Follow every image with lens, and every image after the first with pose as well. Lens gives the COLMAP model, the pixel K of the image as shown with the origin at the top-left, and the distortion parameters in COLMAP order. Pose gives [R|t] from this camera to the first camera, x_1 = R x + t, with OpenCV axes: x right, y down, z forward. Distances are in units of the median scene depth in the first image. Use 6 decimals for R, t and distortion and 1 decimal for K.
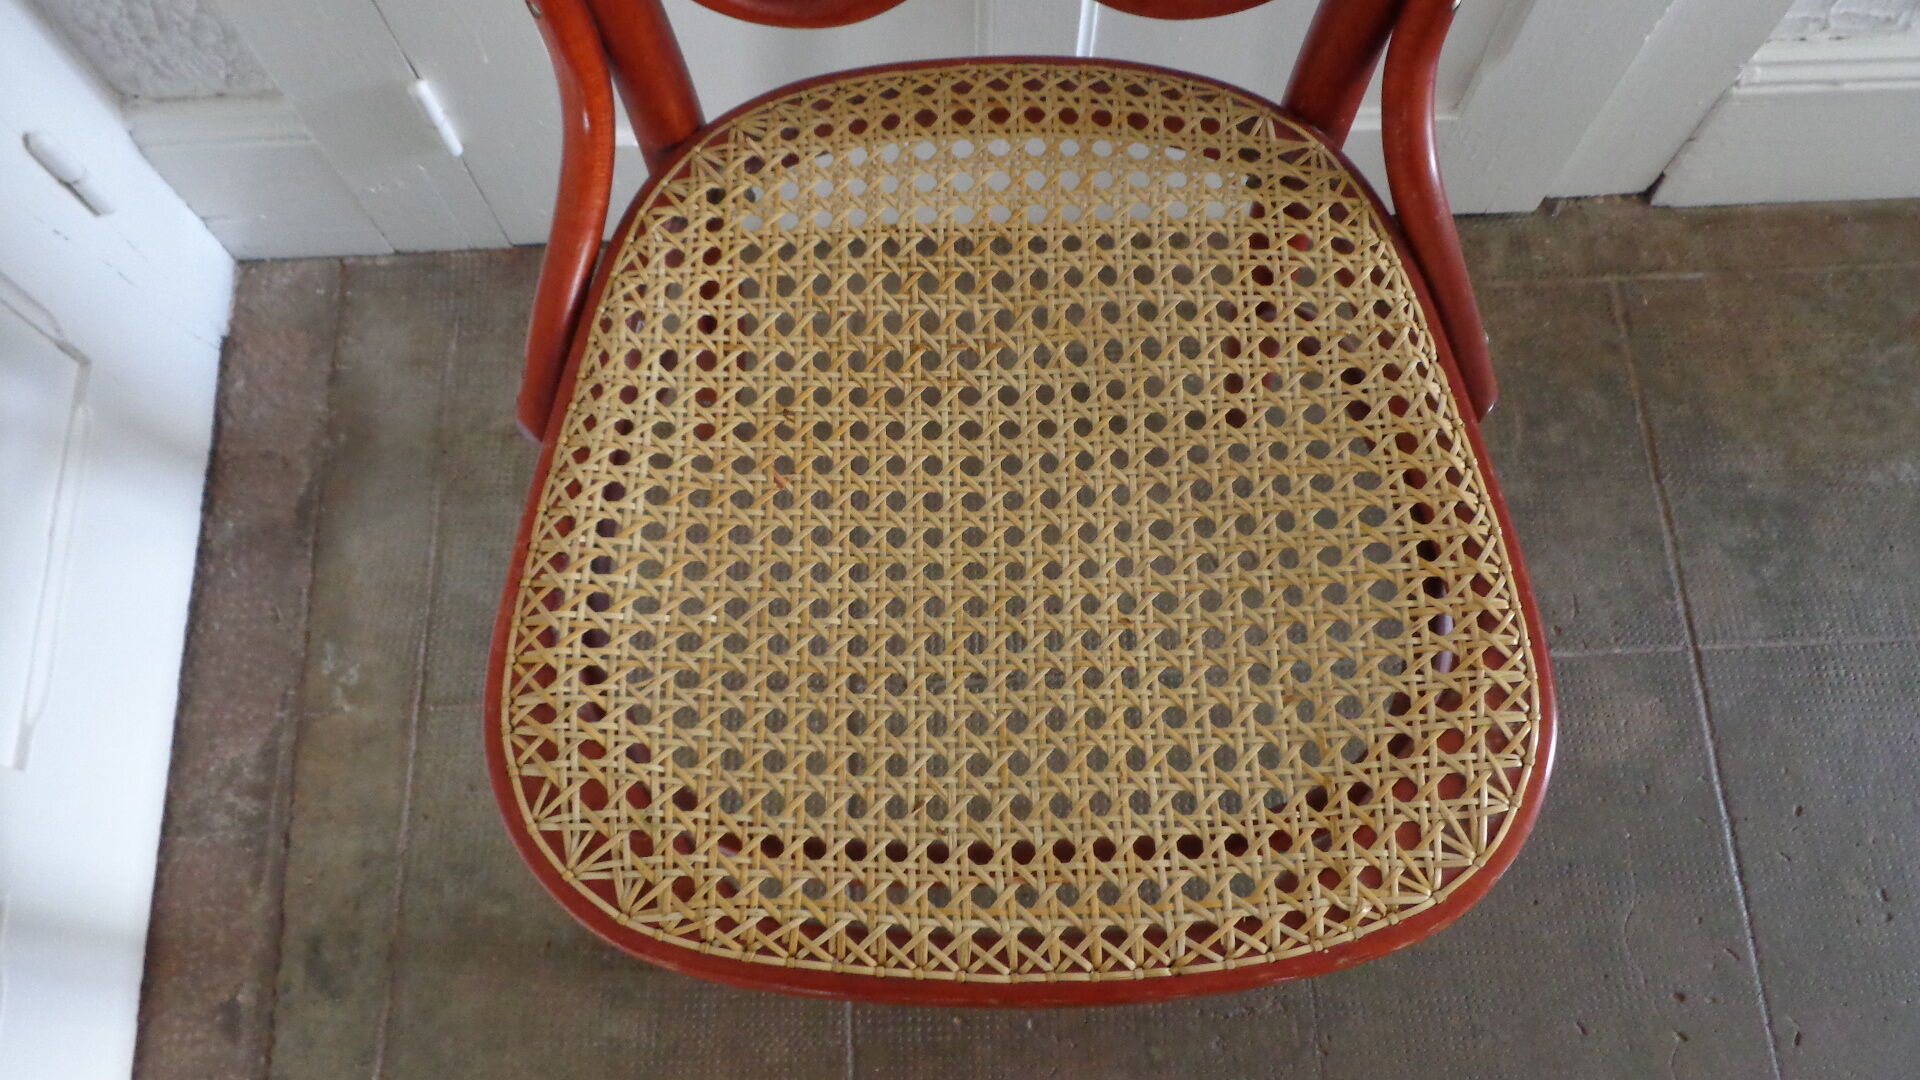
lens RADIAL K [[1415.5, 0, 958.3], [0, 1415.5, 544.6], [0, 0, 1]] dist [-0.012495, -0.009492]
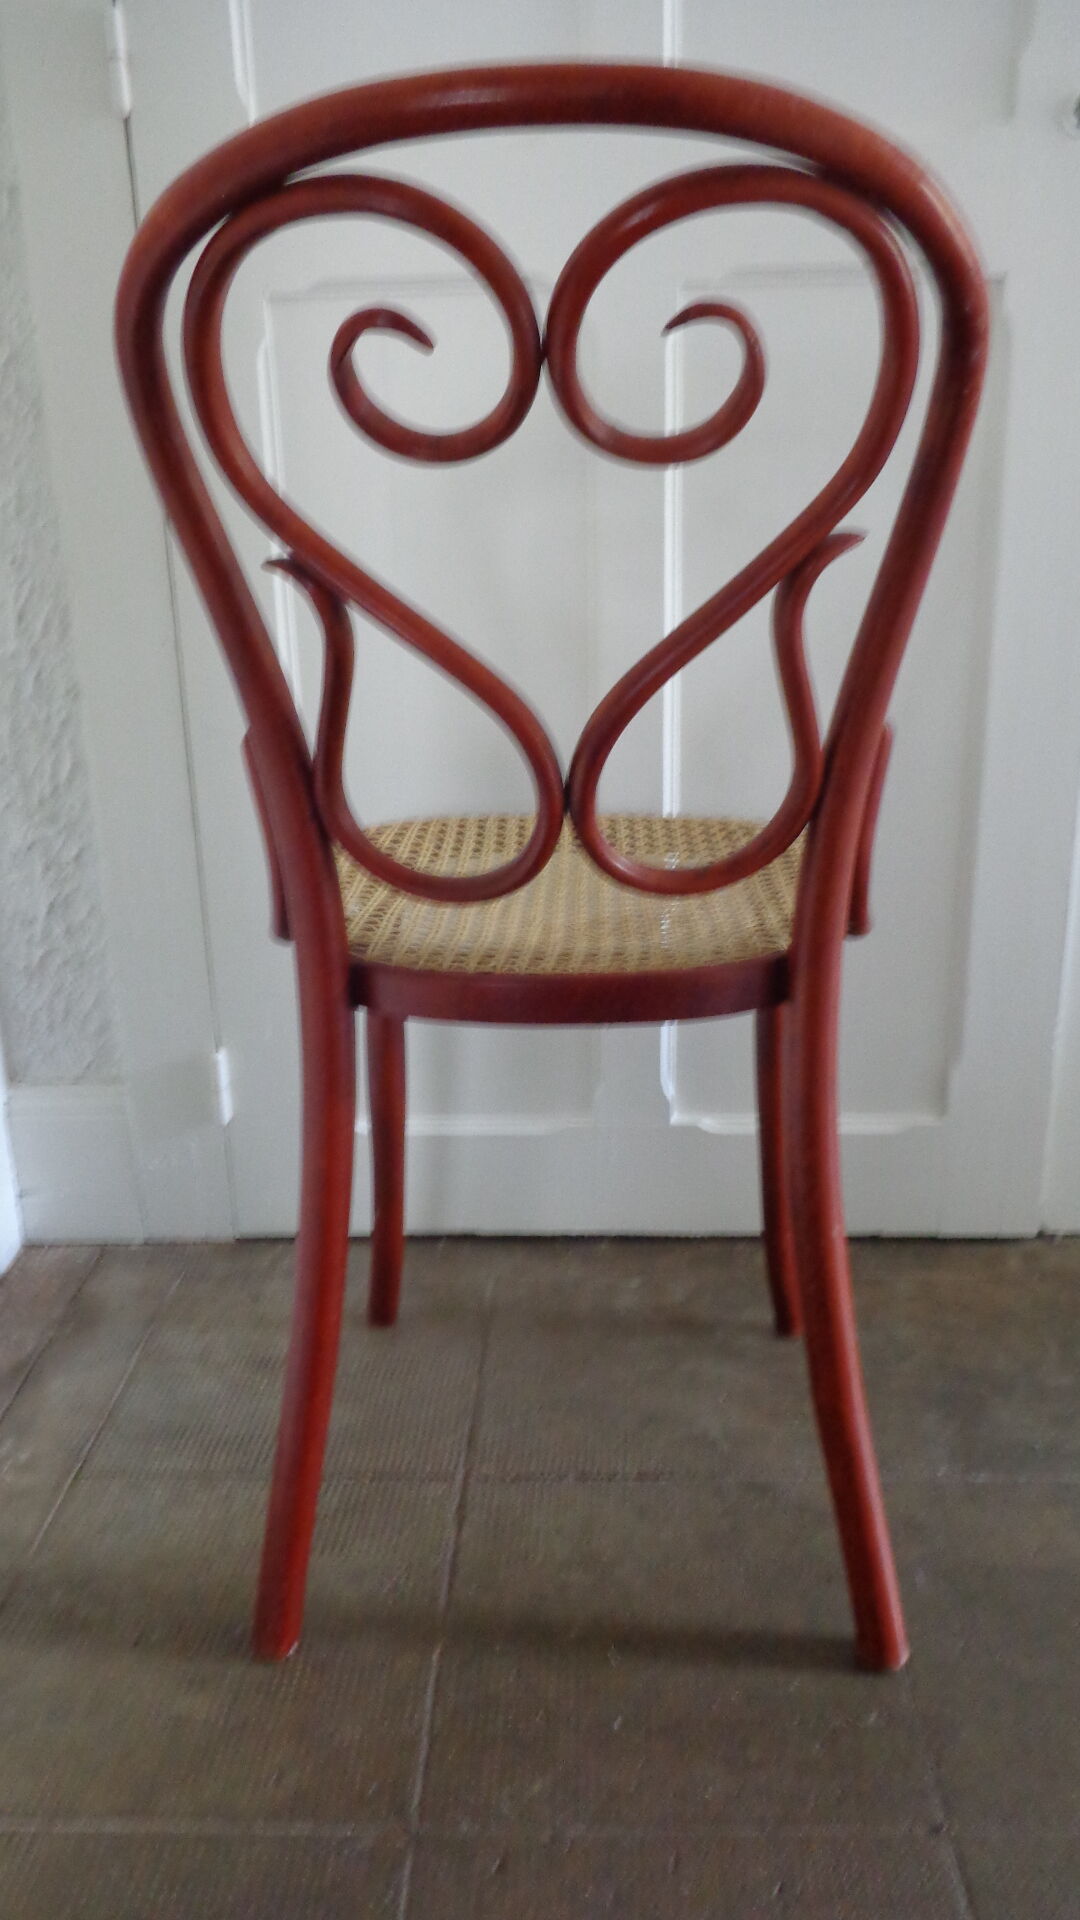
lens RADIAL K [[1415.5, 0, 544.7], [0, 1415.5, 960.6], [0, 0, 1]] dist [-0.012495, -0.009492]
pose [[0.997742, 0.008778, -0.066593, 0.060361], [-0.058088, 0.610550, -0.789844, 0.773178], [0.033725, 0.791929, 0.609681, 0.020949]]
